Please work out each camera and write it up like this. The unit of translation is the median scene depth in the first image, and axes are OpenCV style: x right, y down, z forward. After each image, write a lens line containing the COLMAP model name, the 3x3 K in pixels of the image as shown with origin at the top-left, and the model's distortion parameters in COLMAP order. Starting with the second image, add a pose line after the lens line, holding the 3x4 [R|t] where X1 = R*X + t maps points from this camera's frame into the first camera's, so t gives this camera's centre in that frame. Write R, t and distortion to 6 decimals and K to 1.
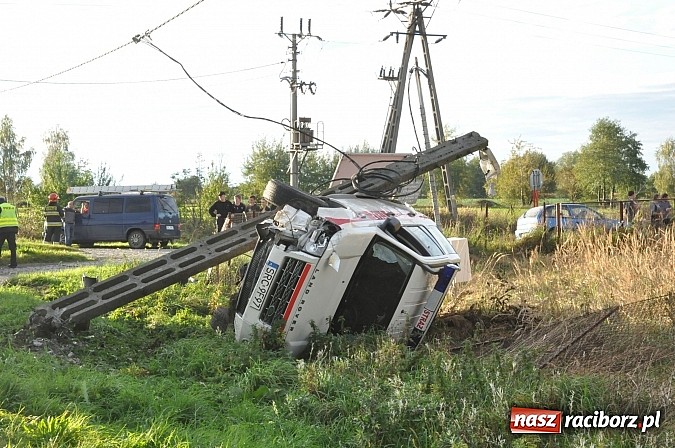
lens RADIAL K [[1174.5, 0, 337.4], [0, 1174.5, 238.8], [0, 0, 1]] dist [0.186125, 0.076132]
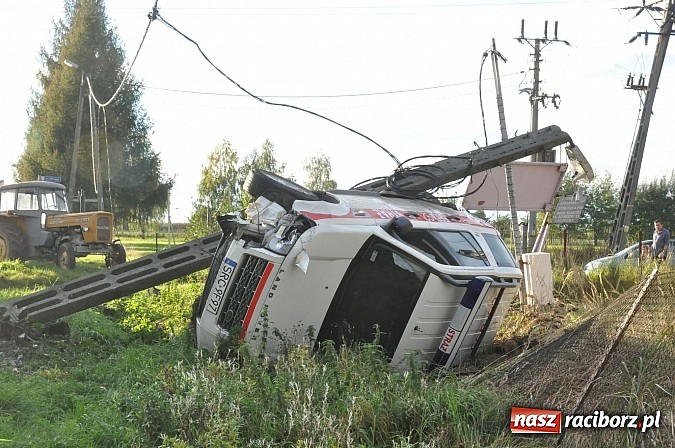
lens RADIAL K [[1344.2, 0, 340.4], [0, 1344.2, 224.3], [0, 0, 1]] dist [0.249808, 0.196906]
pose [[0.974274, 0.022563, -0.224236, 0.228838], [-0.032306, 0.998682, -0.039878, 0.028498], [0.223041, 0.046096, 0.973719, 0.036869]]
